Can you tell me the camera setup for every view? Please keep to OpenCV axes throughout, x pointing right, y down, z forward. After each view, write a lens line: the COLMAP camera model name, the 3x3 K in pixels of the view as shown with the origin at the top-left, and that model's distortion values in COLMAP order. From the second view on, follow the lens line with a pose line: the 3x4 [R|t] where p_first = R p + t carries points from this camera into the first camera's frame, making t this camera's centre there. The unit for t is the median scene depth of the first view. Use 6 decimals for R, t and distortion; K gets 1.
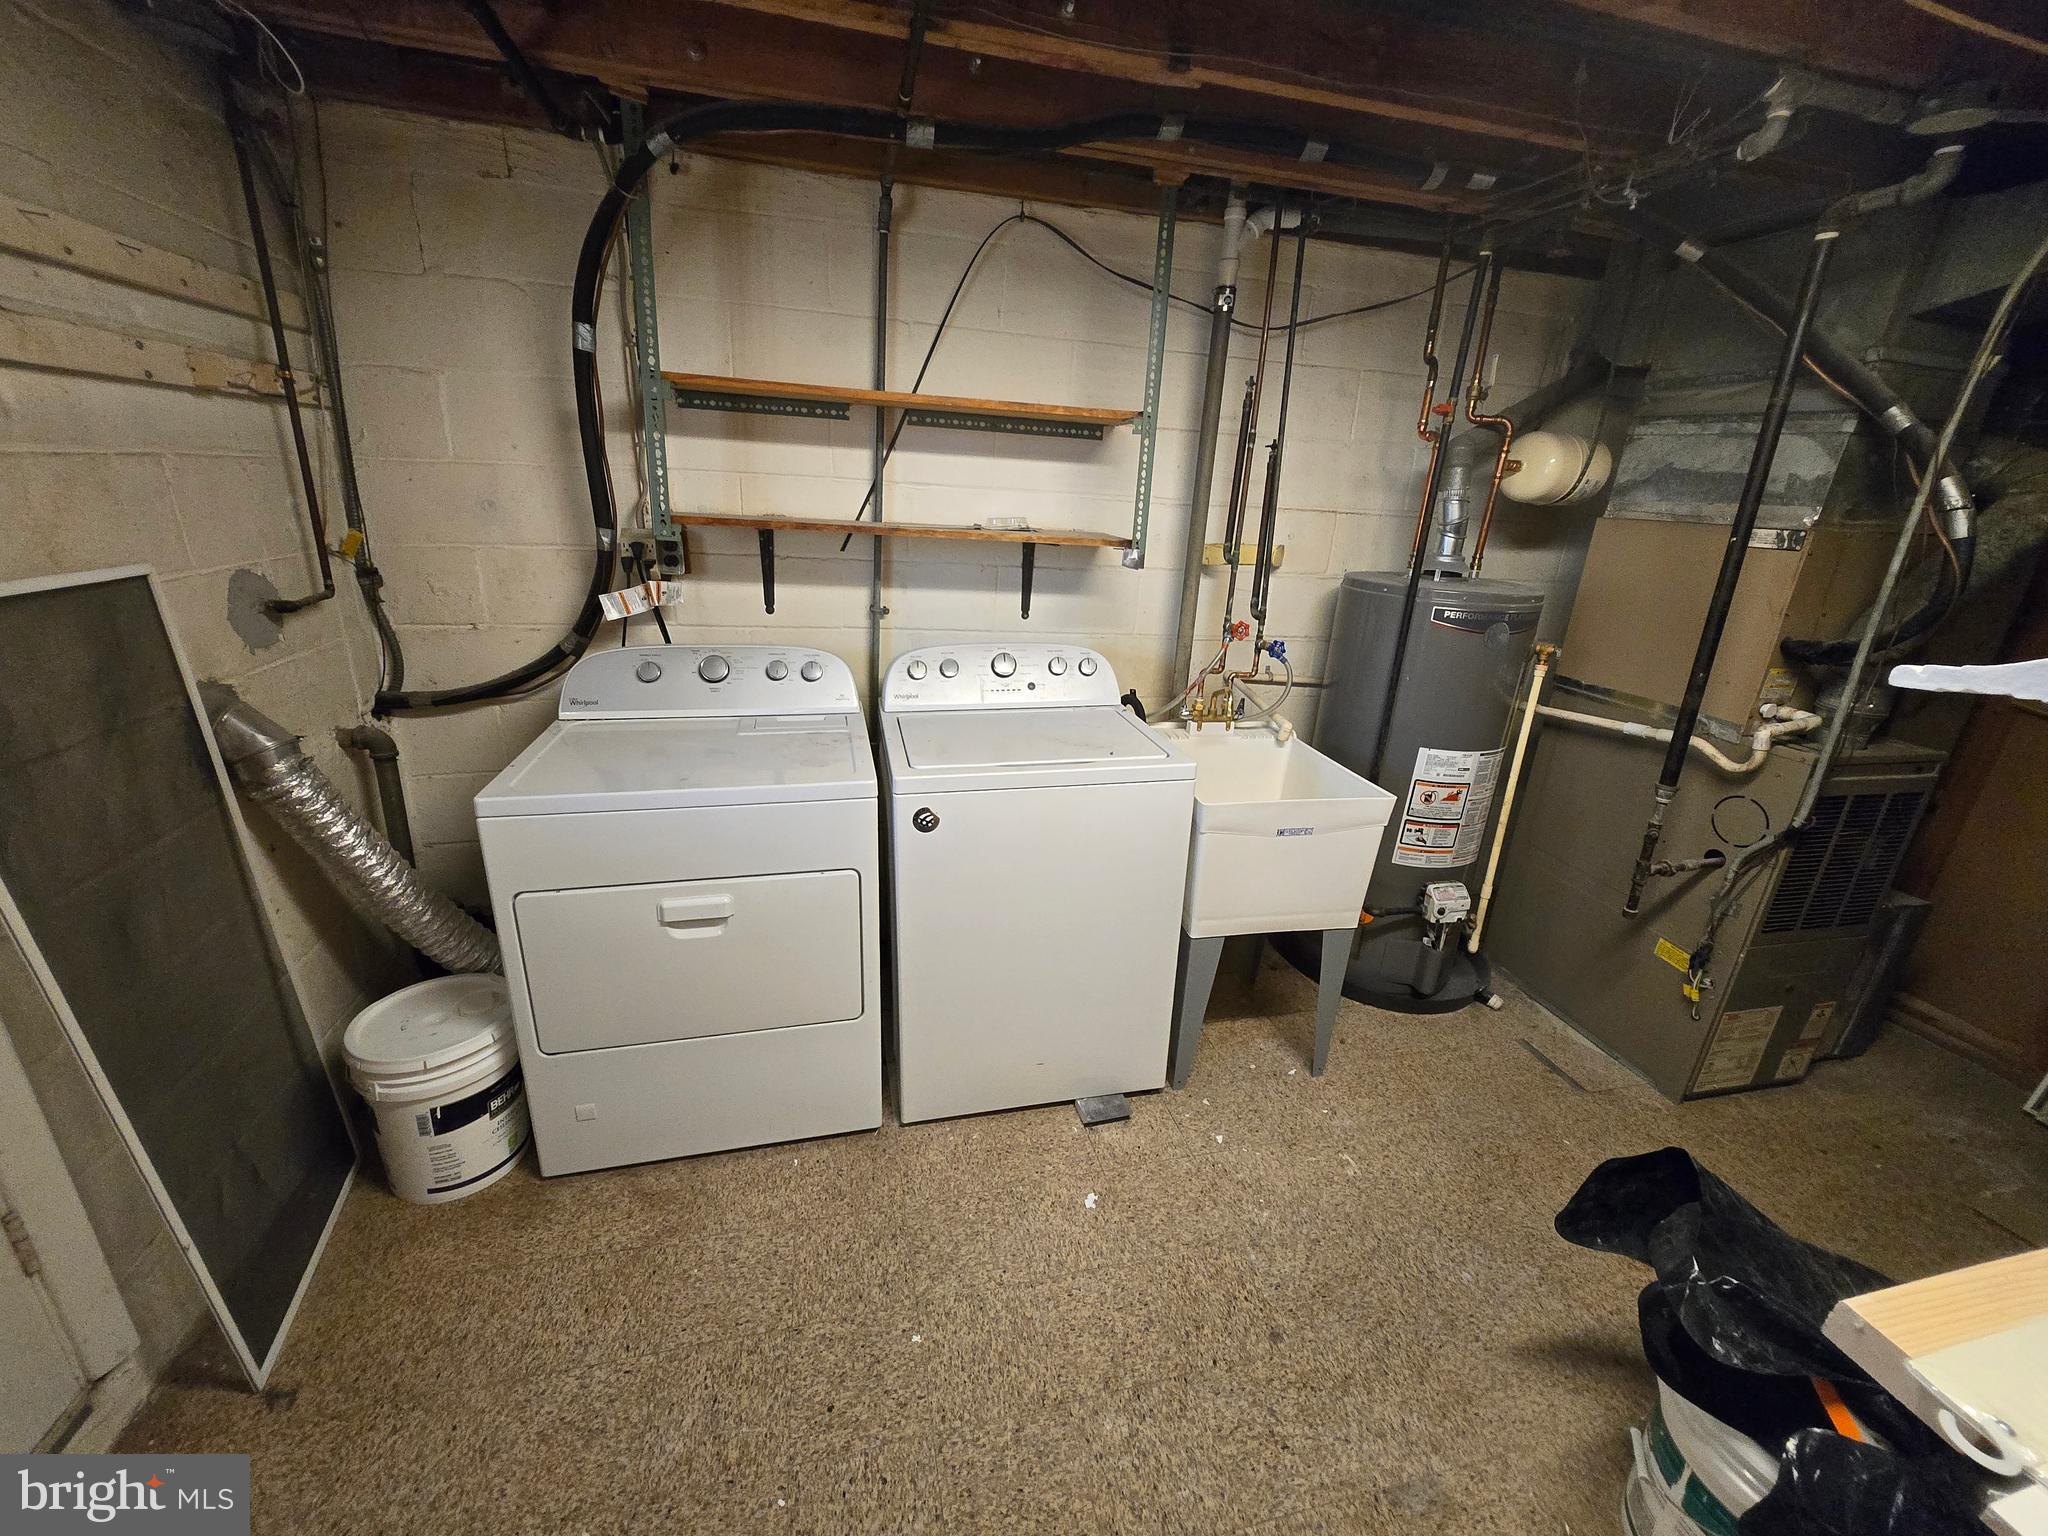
lens RADIAL K [[804.9, 0, 1023.8], [0, 804.9, 761.0], [0, 0, 1]] dist [0.000171, -0.001409]
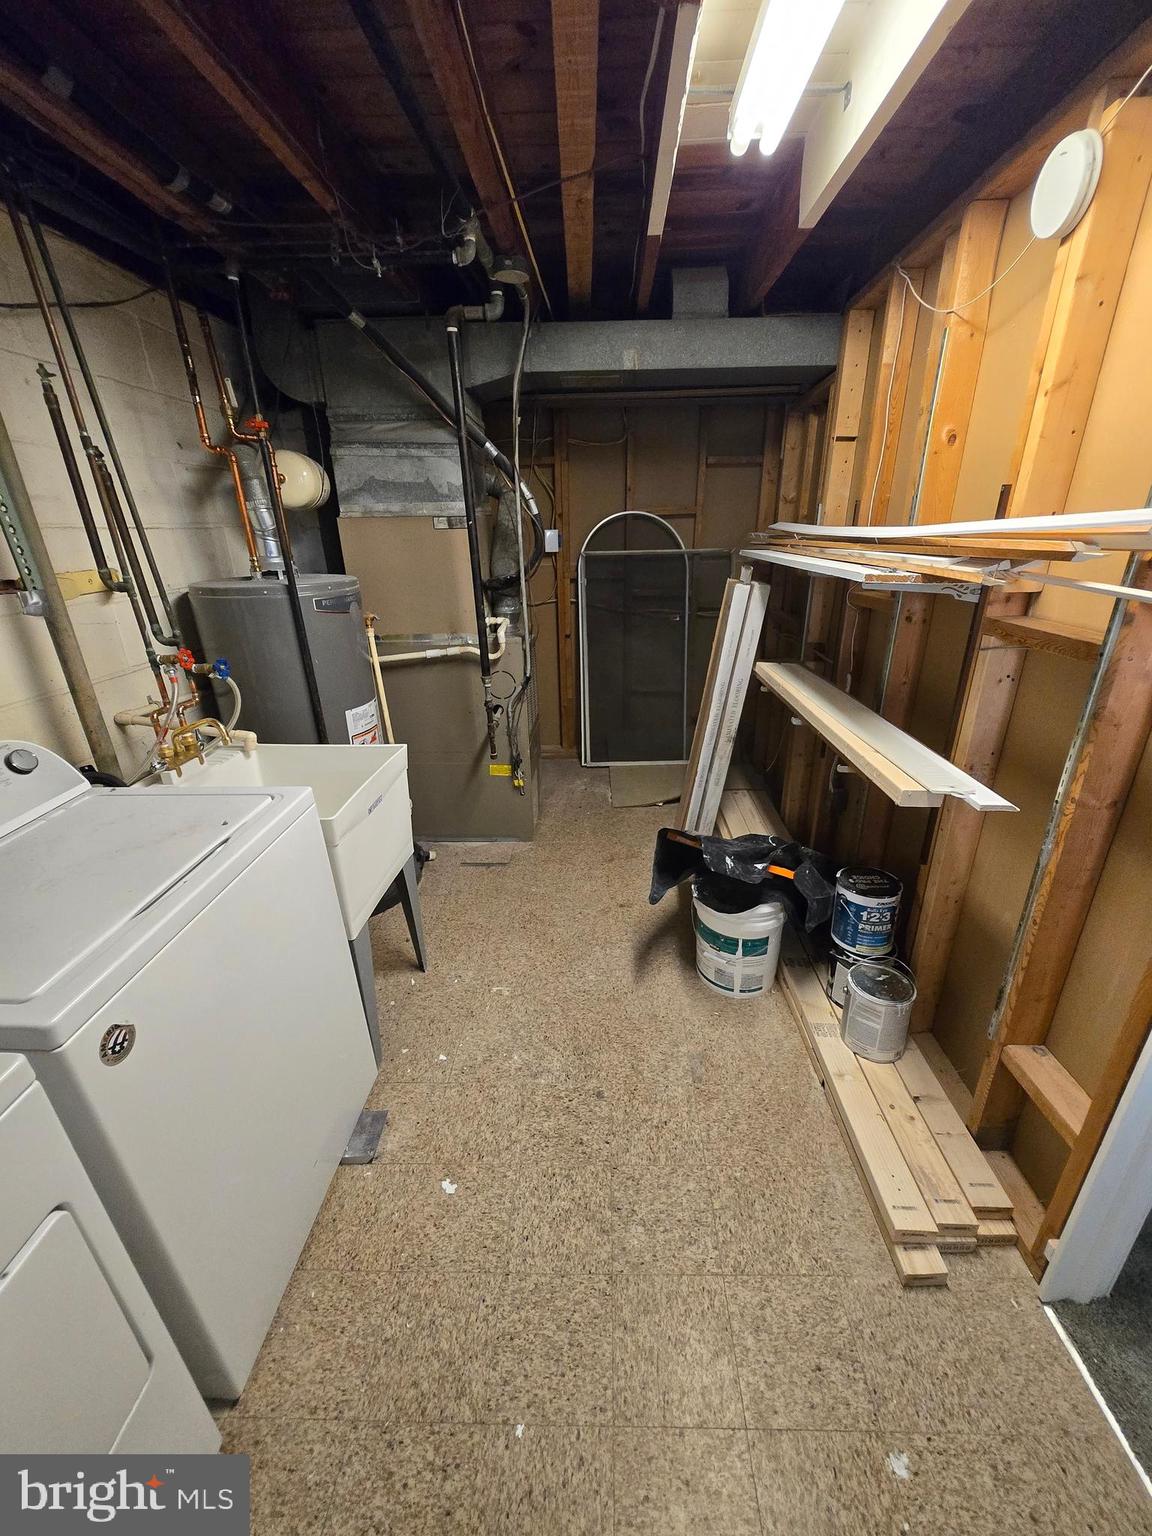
lens RADIAL K [[603.7, 0, 581.6], [0, 603.7, 771.7], [0, 0, 1]] dist [0.000171, -0.001409]
pose [[0.258763, -0.420122, 0.869793, -0.350098], [0.346183, 0.880981, 0.322537, -0.142331], [-0.901776, 0.217647, 0.373404, 0.436344]]
